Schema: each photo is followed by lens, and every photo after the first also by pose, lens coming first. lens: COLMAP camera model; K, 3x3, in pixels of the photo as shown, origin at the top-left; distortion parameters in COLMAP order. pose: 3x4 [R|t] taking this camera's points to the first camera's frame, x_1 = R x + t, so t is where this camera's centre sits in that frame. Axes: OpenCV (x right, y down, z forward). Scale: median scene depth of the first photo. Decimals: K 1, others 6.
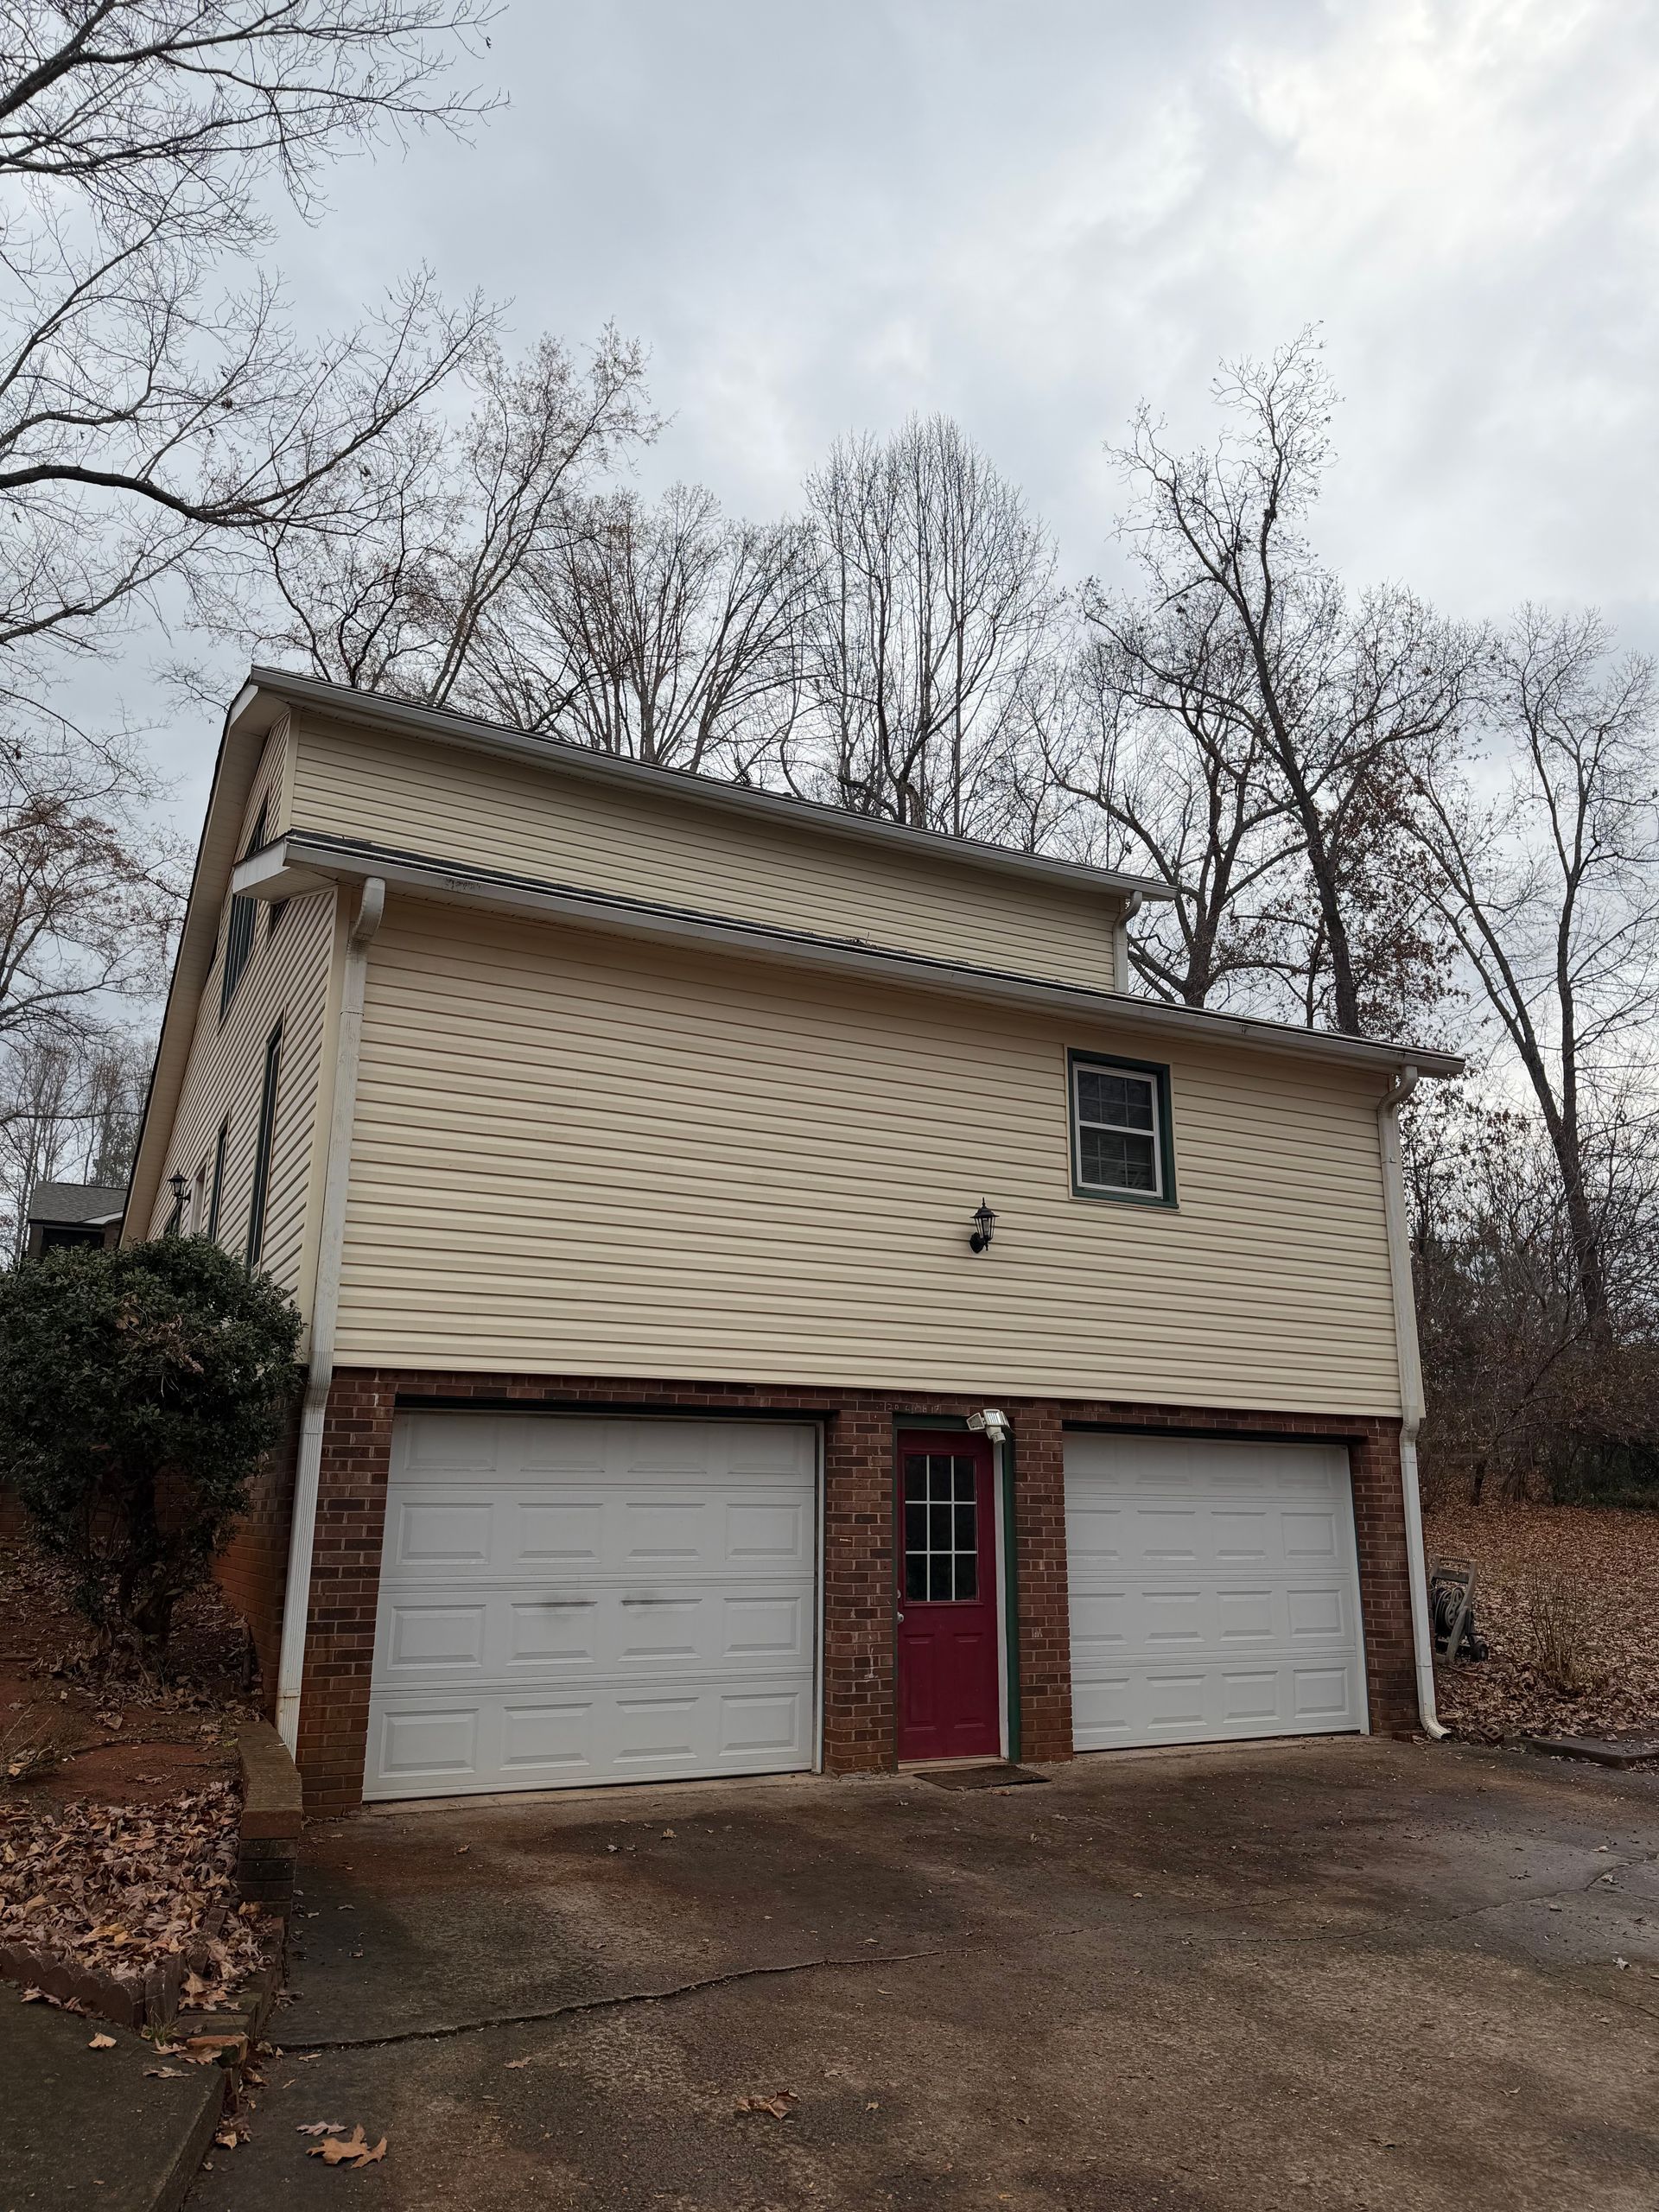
lens RADIAL K [[1460.9, 0, 755.8], [0, 1460.9, 1118.1], [0, 0, 1]] dist [0.135042, -0.168603]
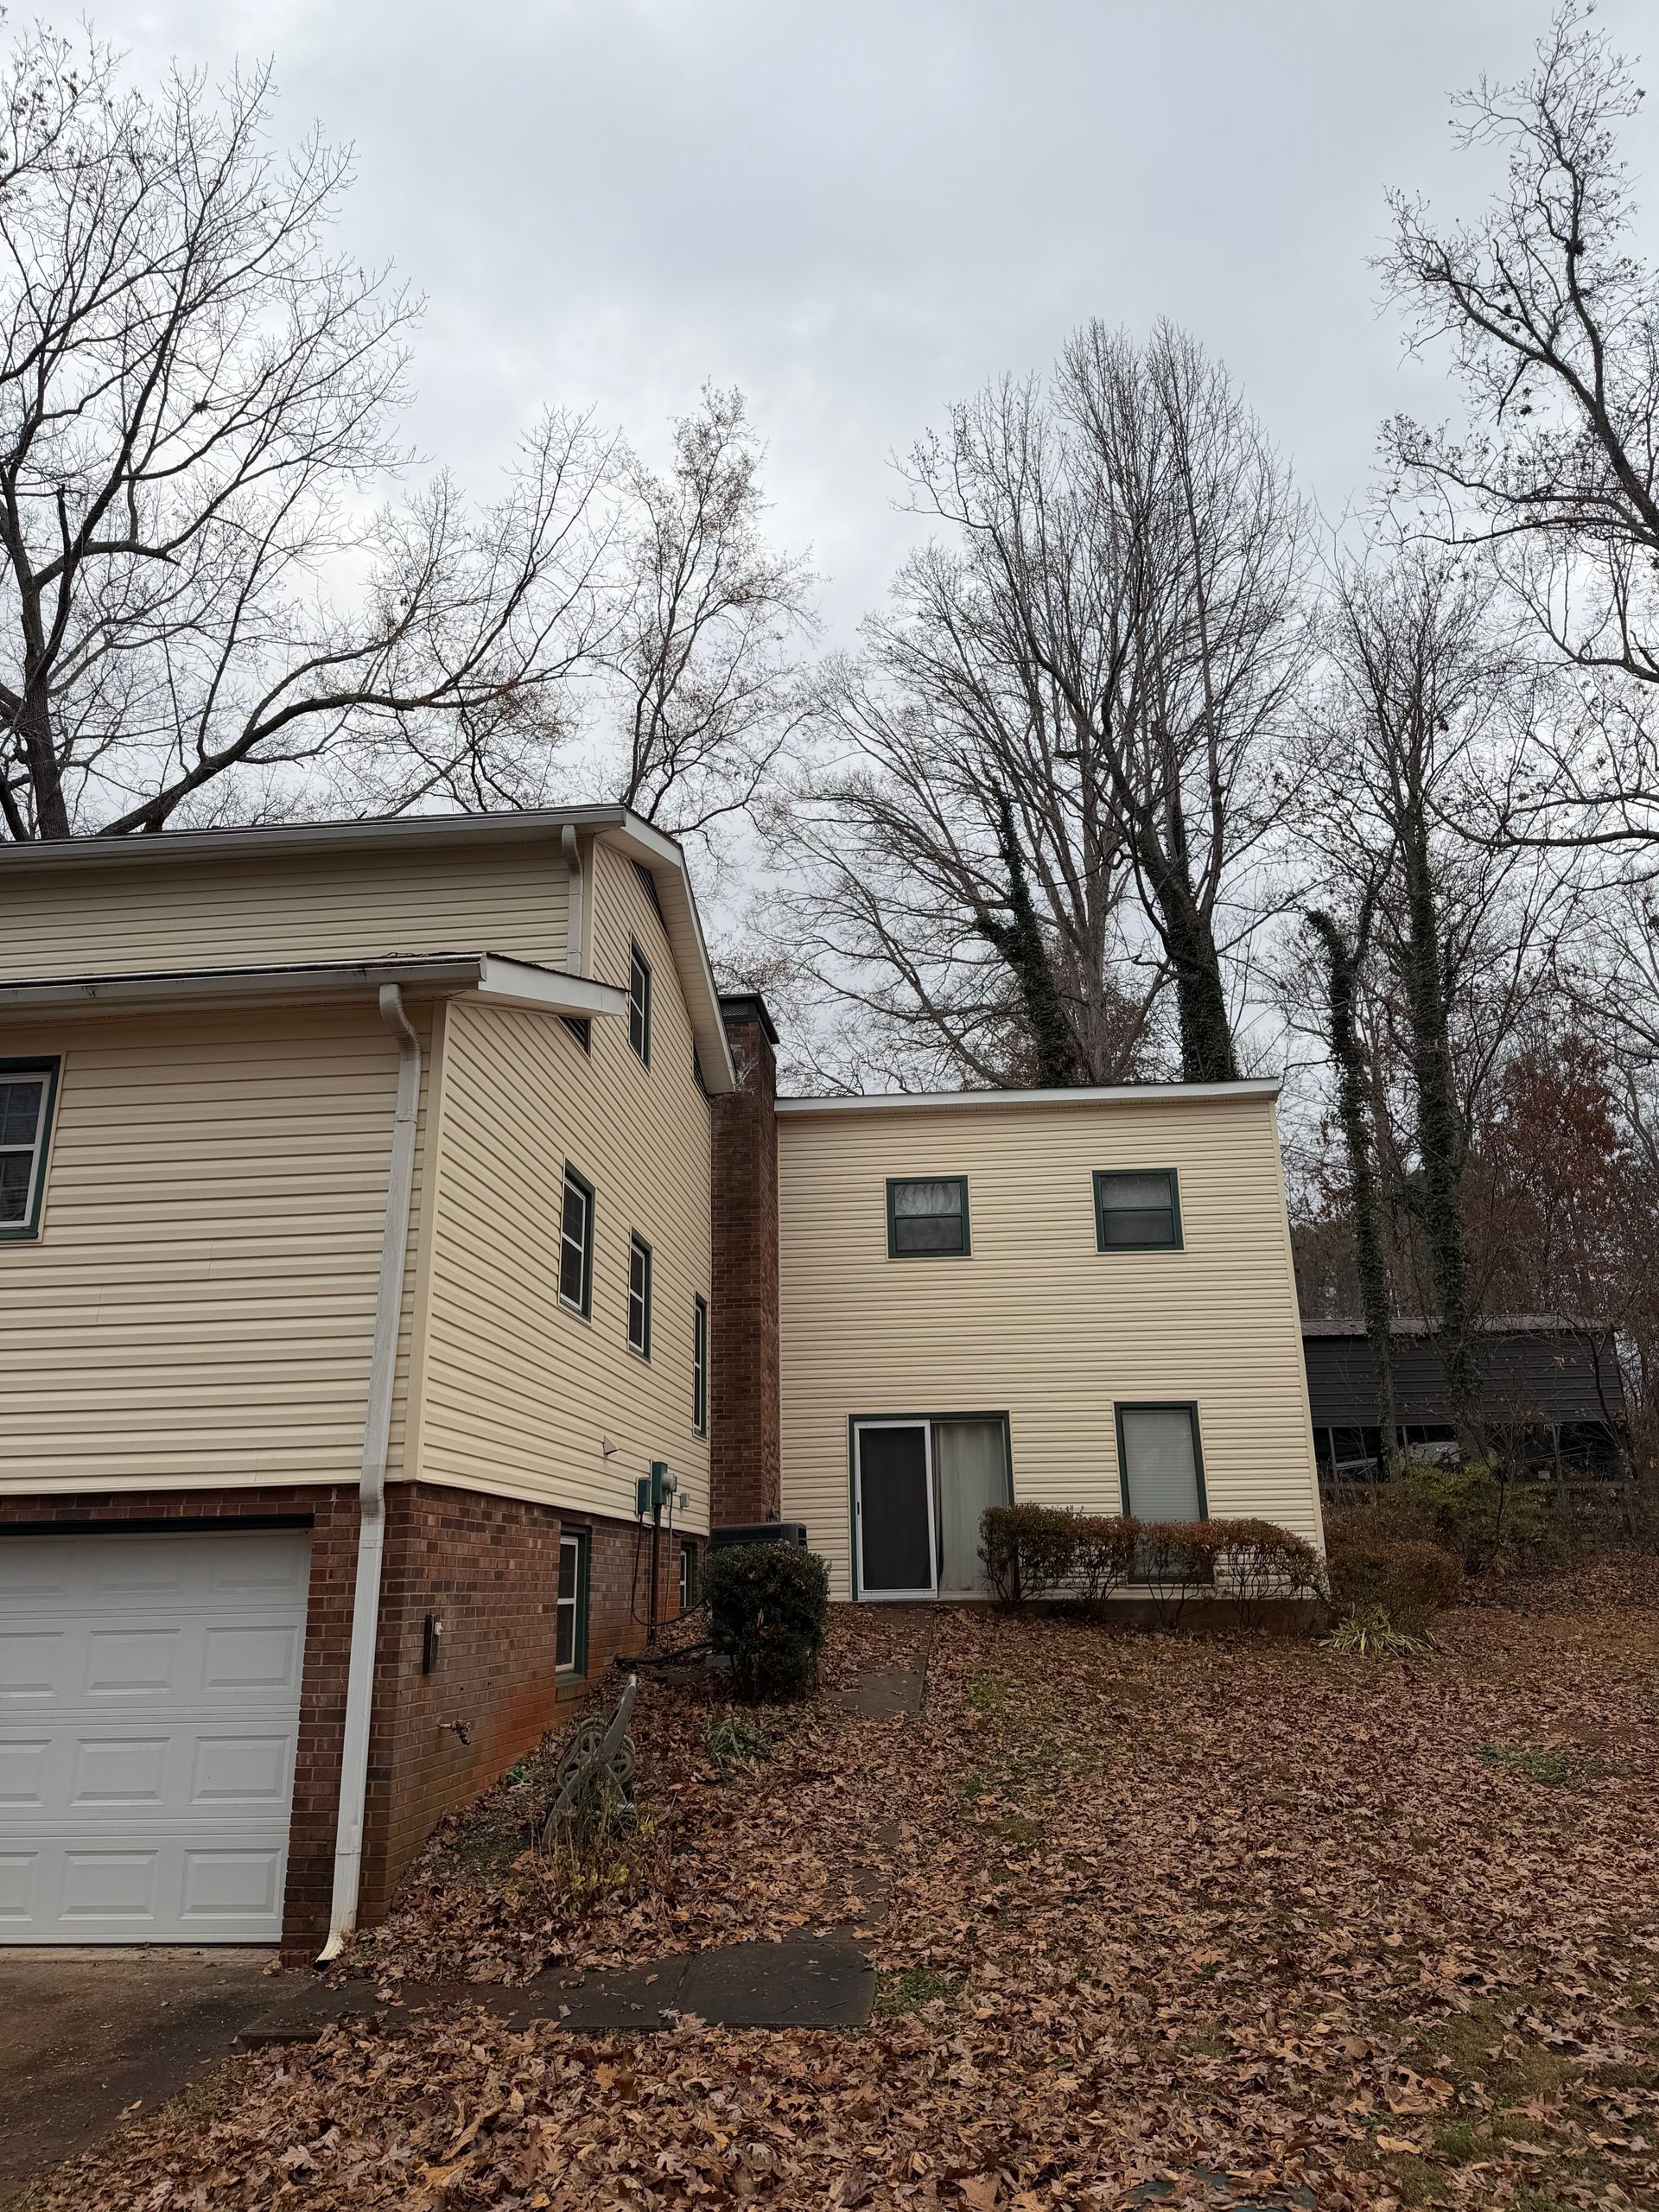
lens RADIAL K [[1529.9, 0, 829.5], [0, 1529.9, 1106.0], [0, 0, 1]] dist [0.001786, 0.001389]
pose [[0.851254, -0.187298, -0.490189, 1.043165], [0.154302, 0.982177, -0.107326, 0.143017], [0.501555, 0.015724, 0.864983, 0.507417]]
